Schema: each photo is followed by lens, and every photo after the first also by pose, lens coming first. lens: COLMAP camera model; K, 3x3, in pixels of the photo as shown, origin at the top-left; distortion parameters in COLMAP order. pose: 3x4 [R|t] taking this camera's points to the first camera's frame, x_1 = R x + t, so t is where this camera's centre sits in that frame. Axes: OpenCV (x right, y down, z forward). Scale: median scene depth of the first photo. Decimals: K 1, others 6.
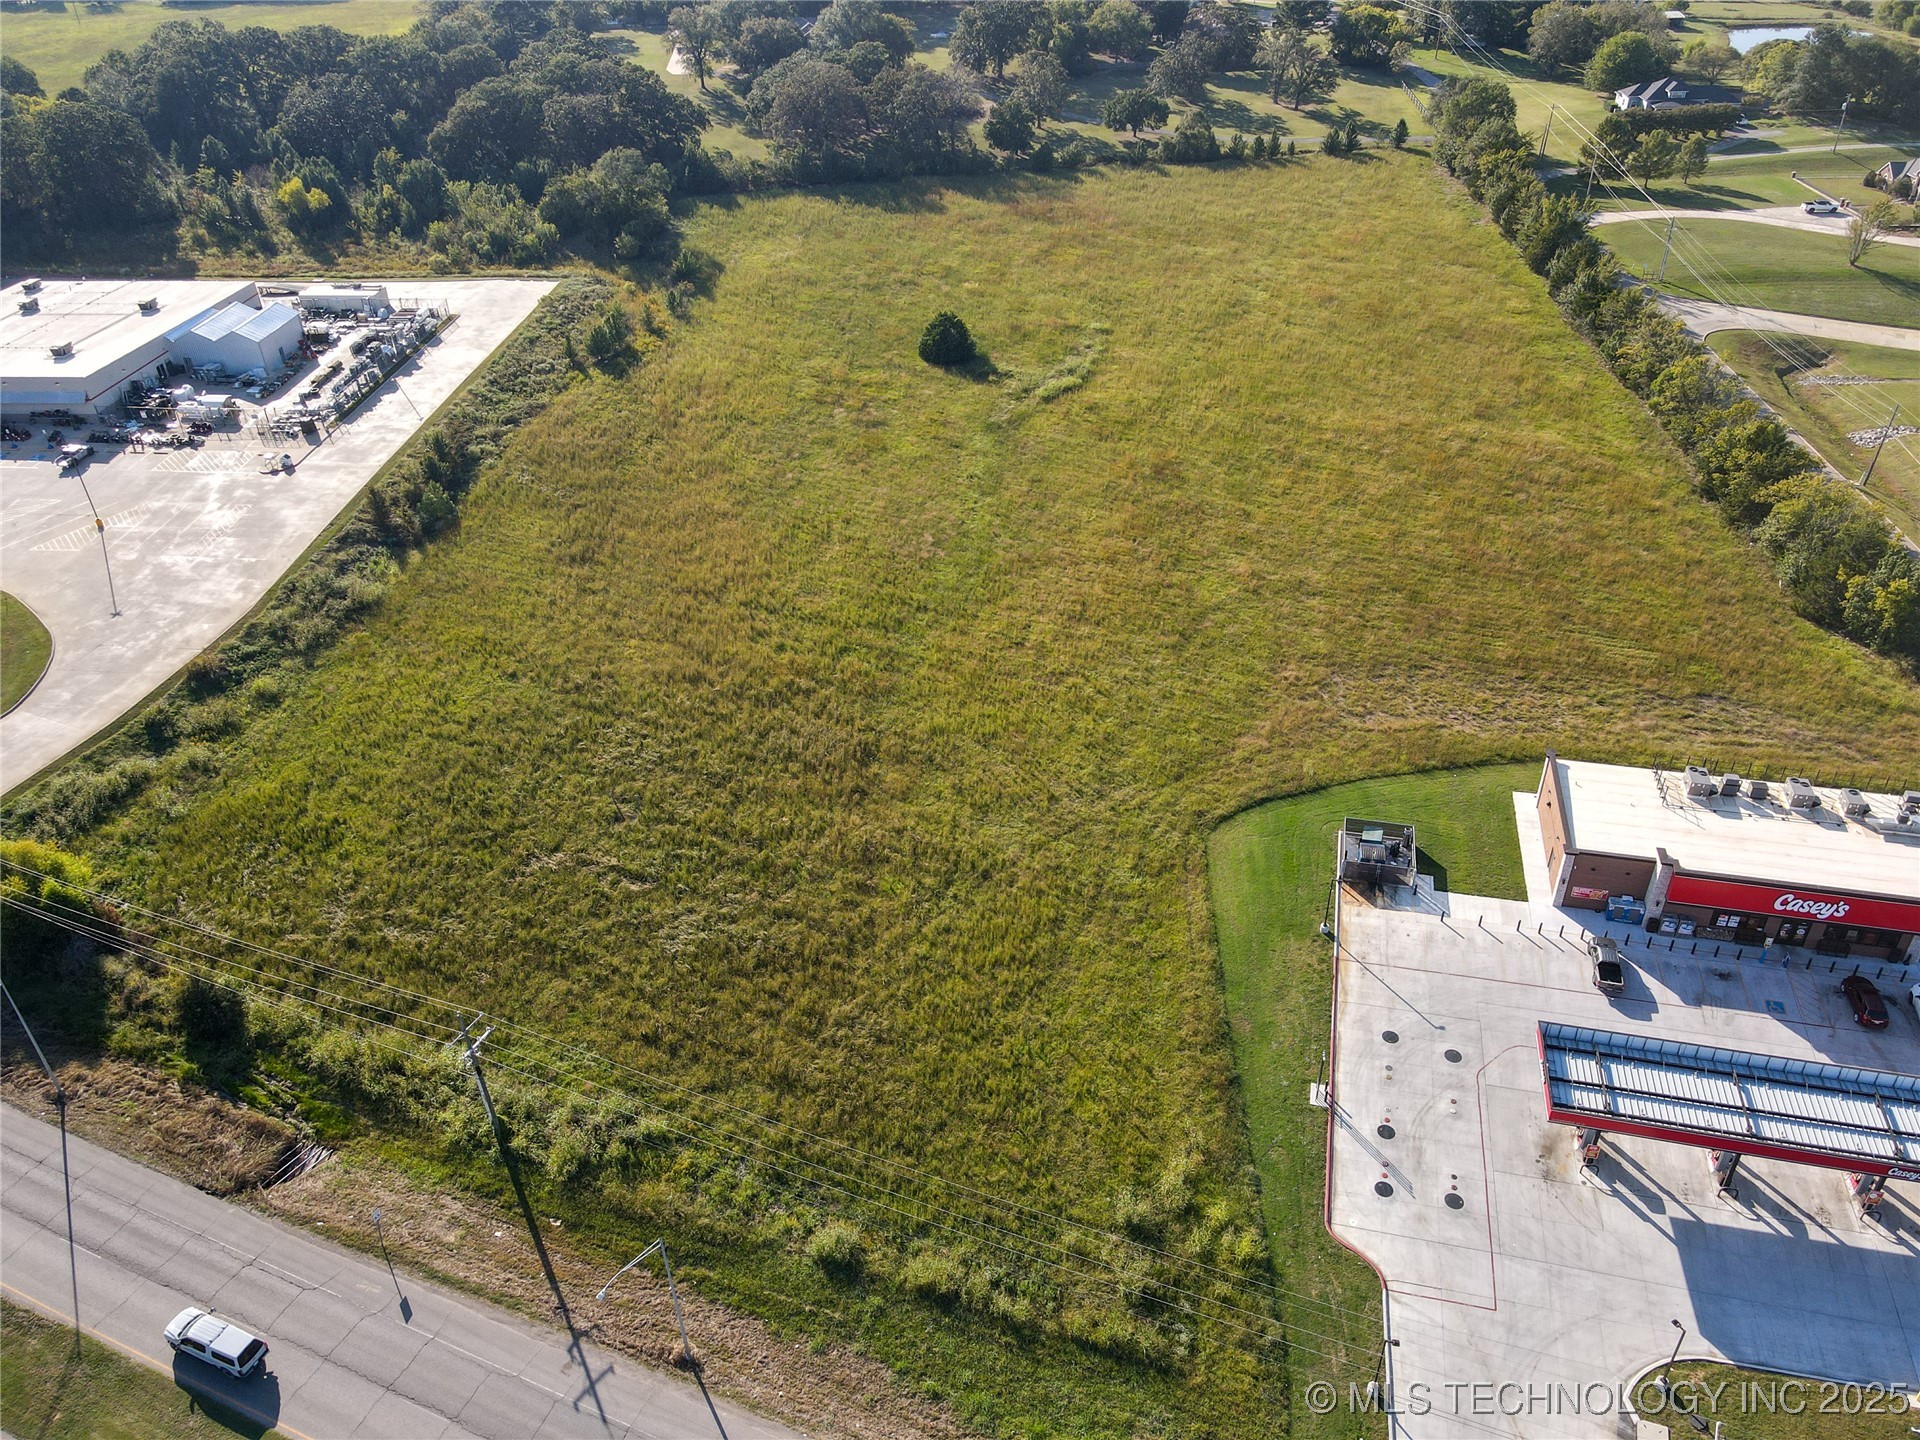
lens RADIAL K [[1406.7, 0, 970.5], [0, 1406.7, 719.5], [0, 0, 1]] dist [-0.004184, 0.040922]
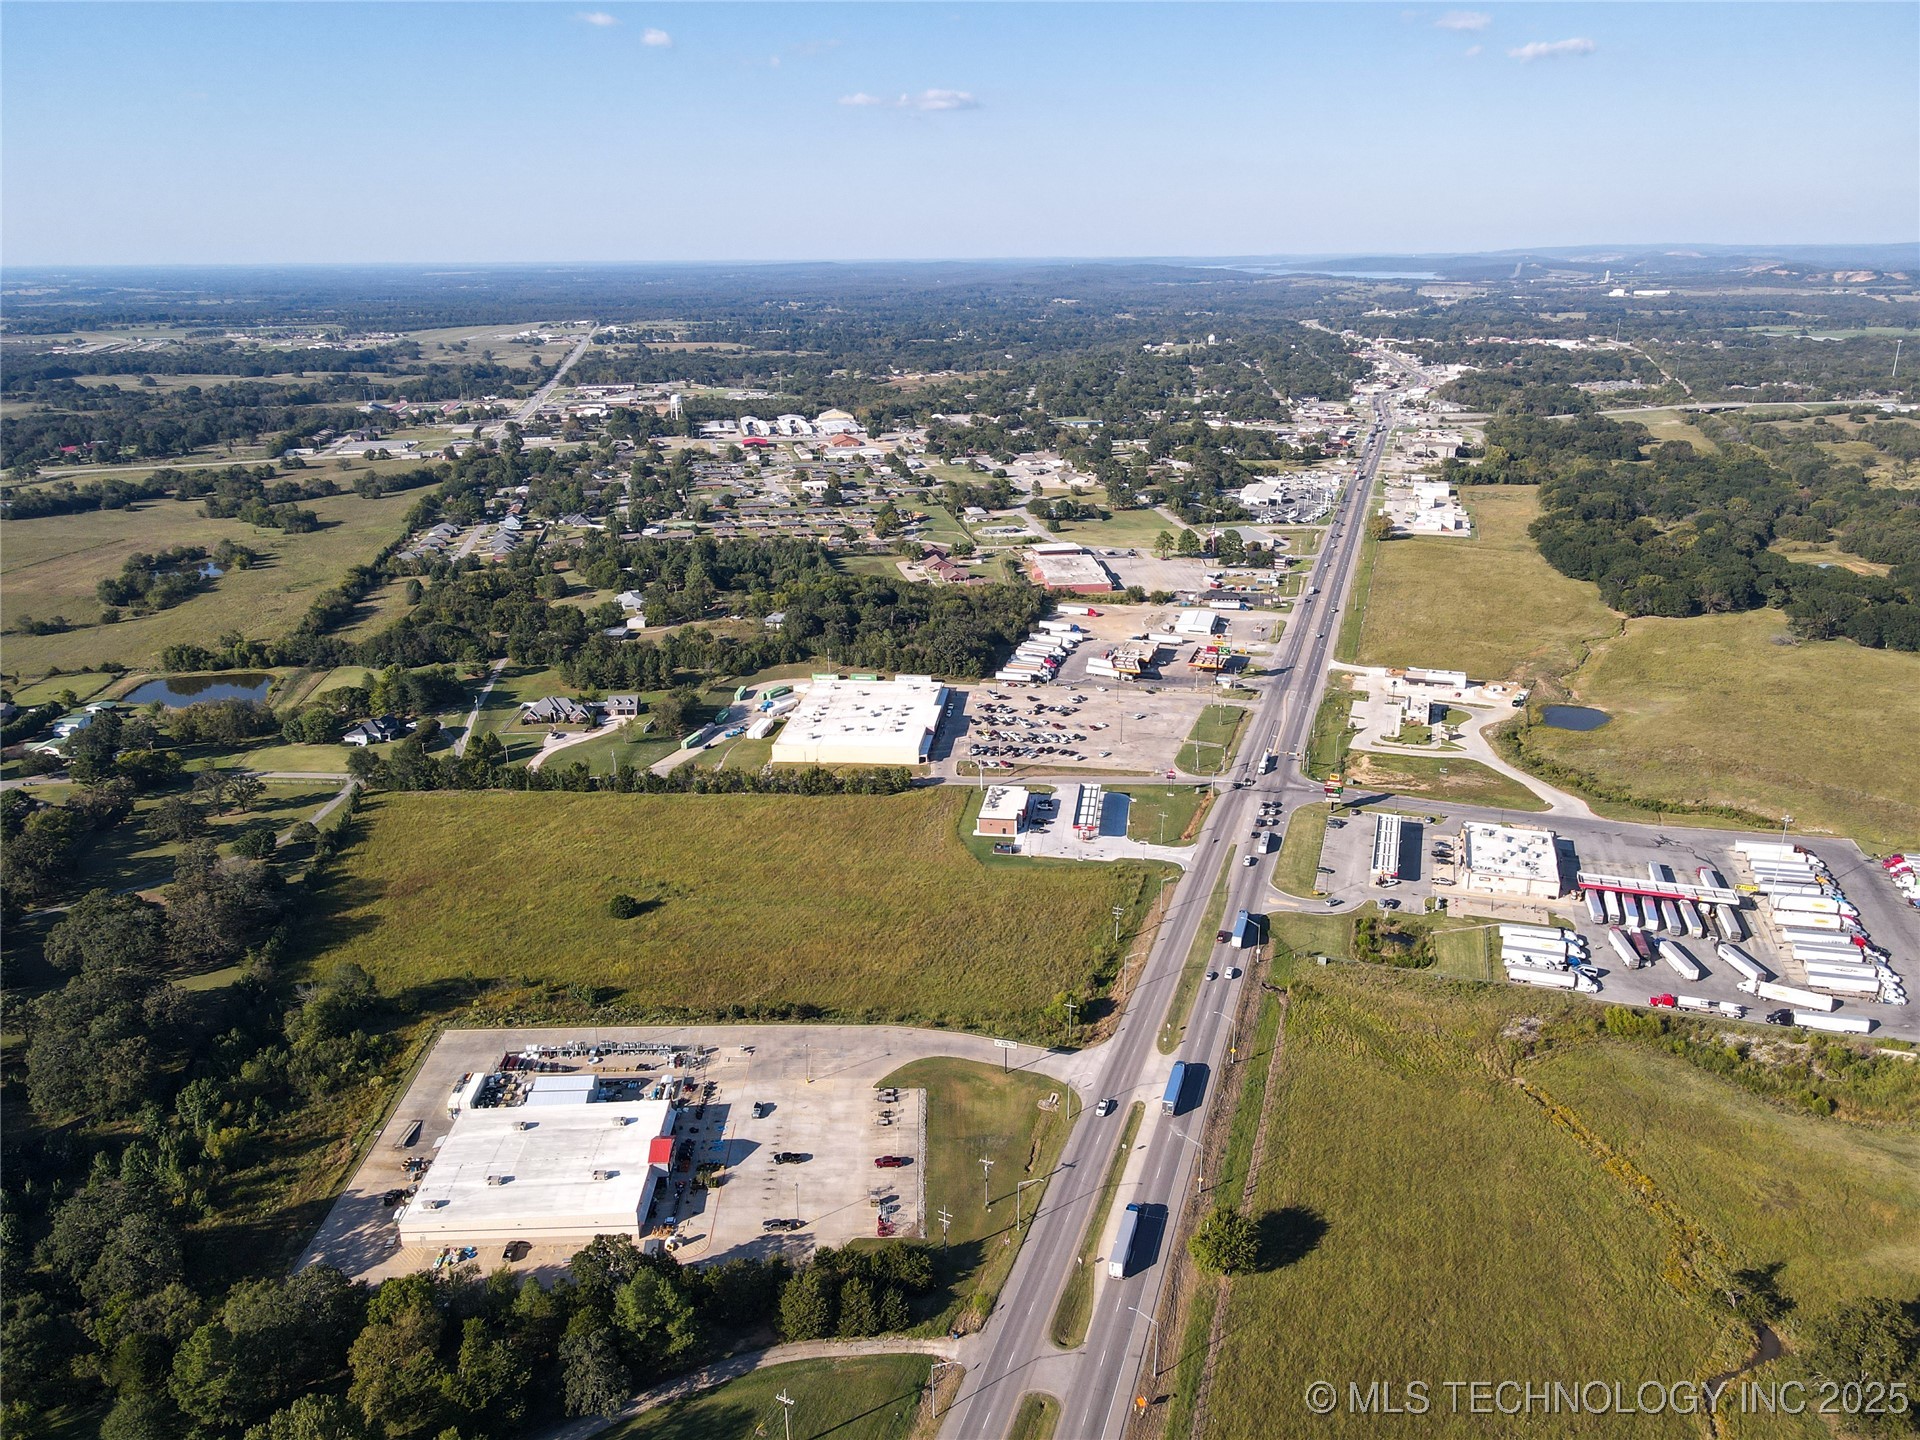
lens RADIAL K [[1406.7, 0, 970.5], [0, 1406.7, 719.5], [0, 0, 1]] dist [-0.004184, 0.040922]
pose [[-0.090252, -0.295484, 0.951075, -2.309301], [0.565997, 0.770543, 0.293106, -0.958639], [-0.819453, 0.564759, 0.097700, 0.312063]]
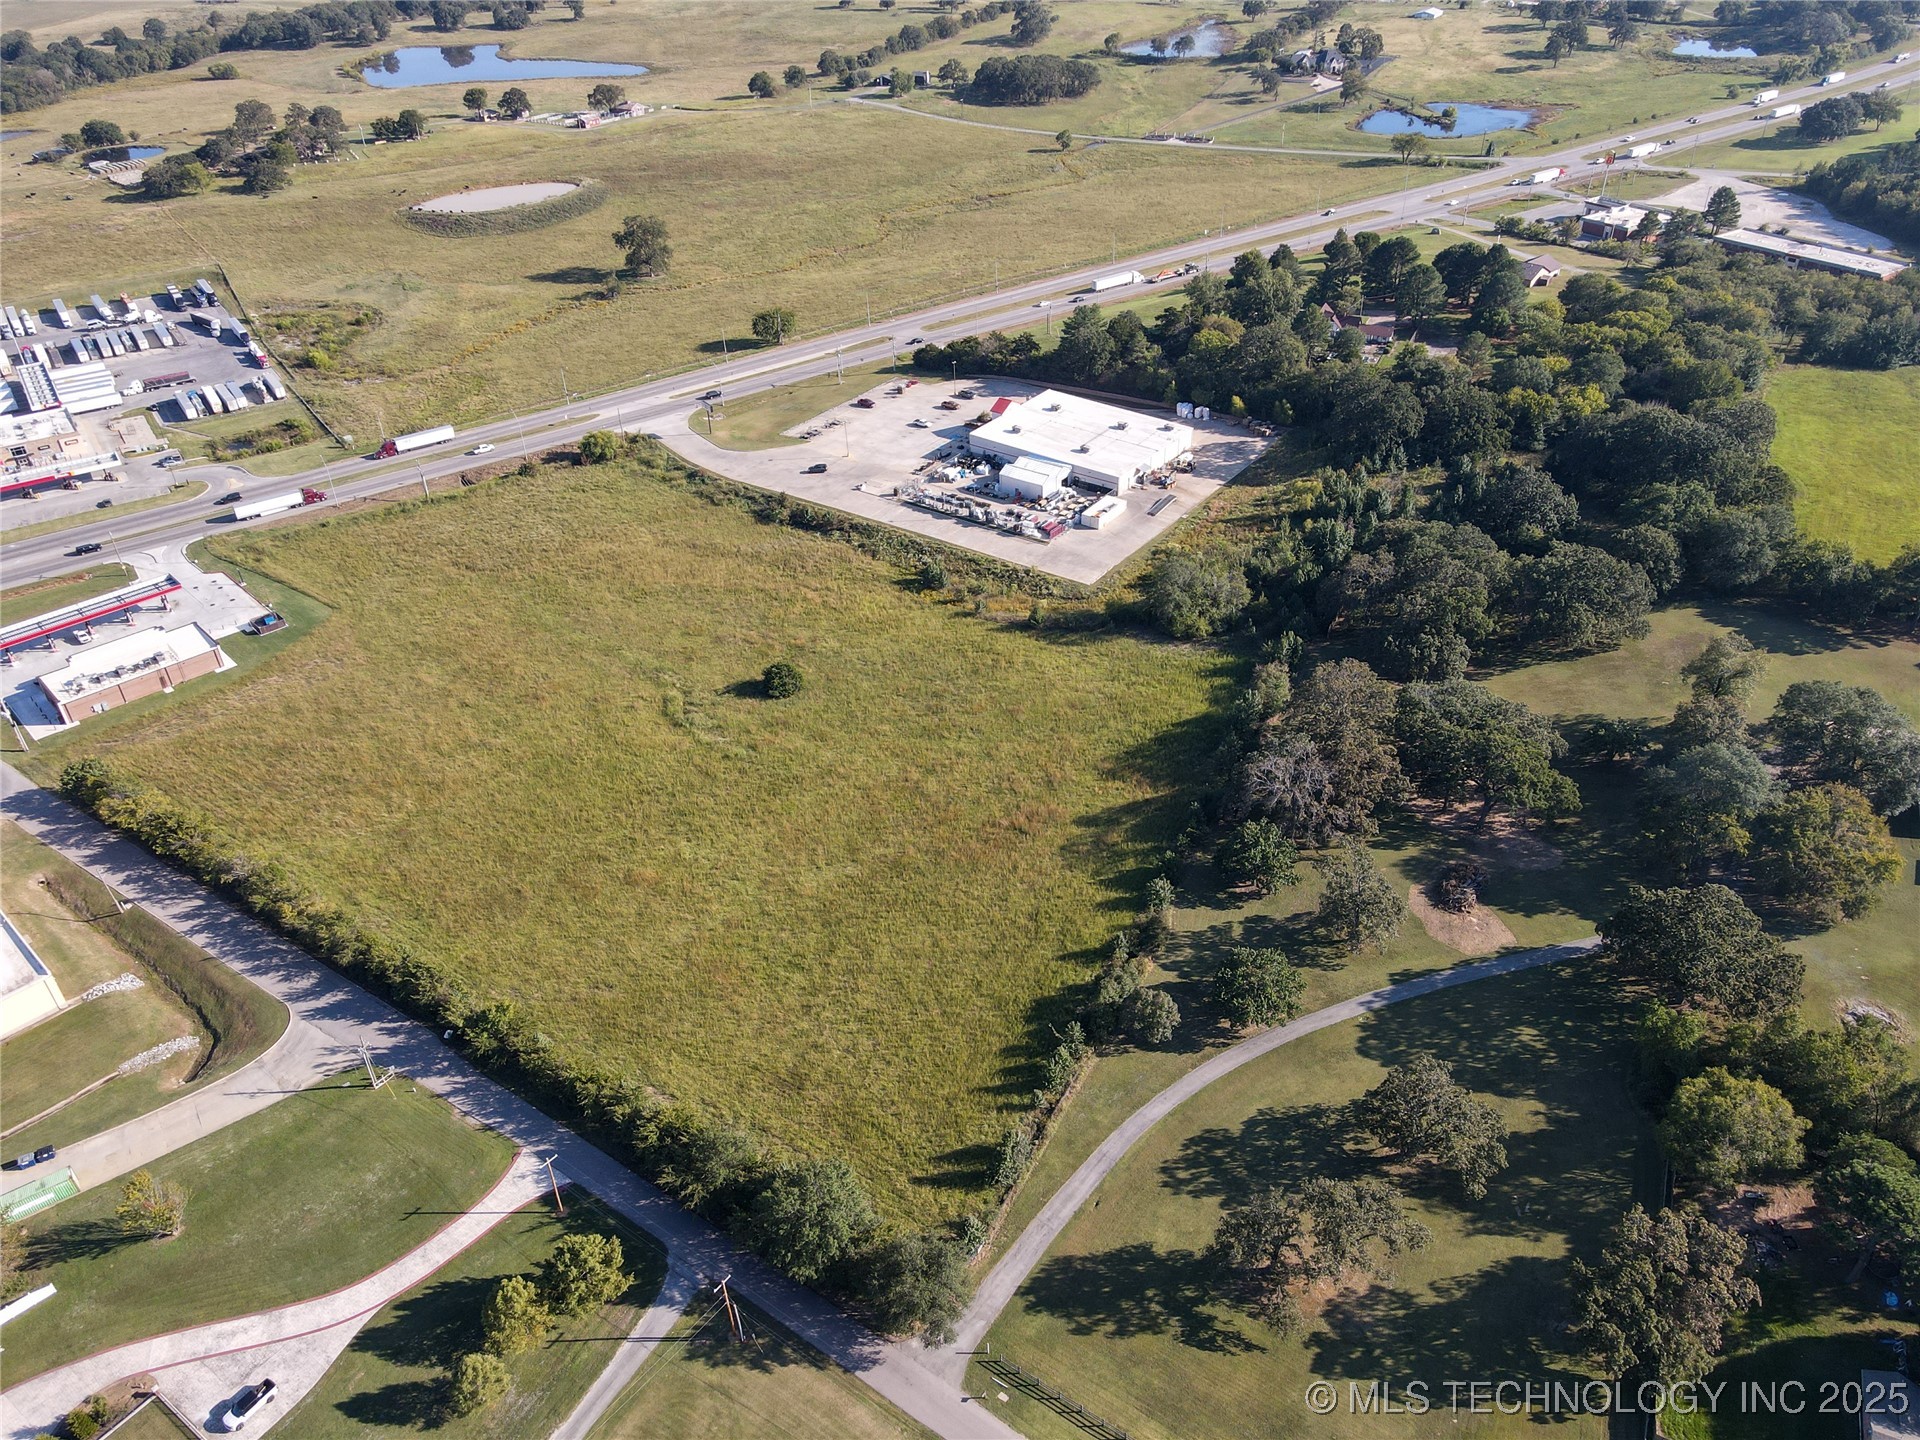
lens RADIAL K [[1406.7, 0, 970.5], [0, 1406.7, 719.5], [0, 0, 1]] dist [-0.004184, 0.040922]
pose [[-0.538562, 0.500915, -0.677522, 1.014855], [-0.441427, 0.517179, 0.733258, -1.632574], [0.717700, 0.693981, -0.057416, 1.520306]]
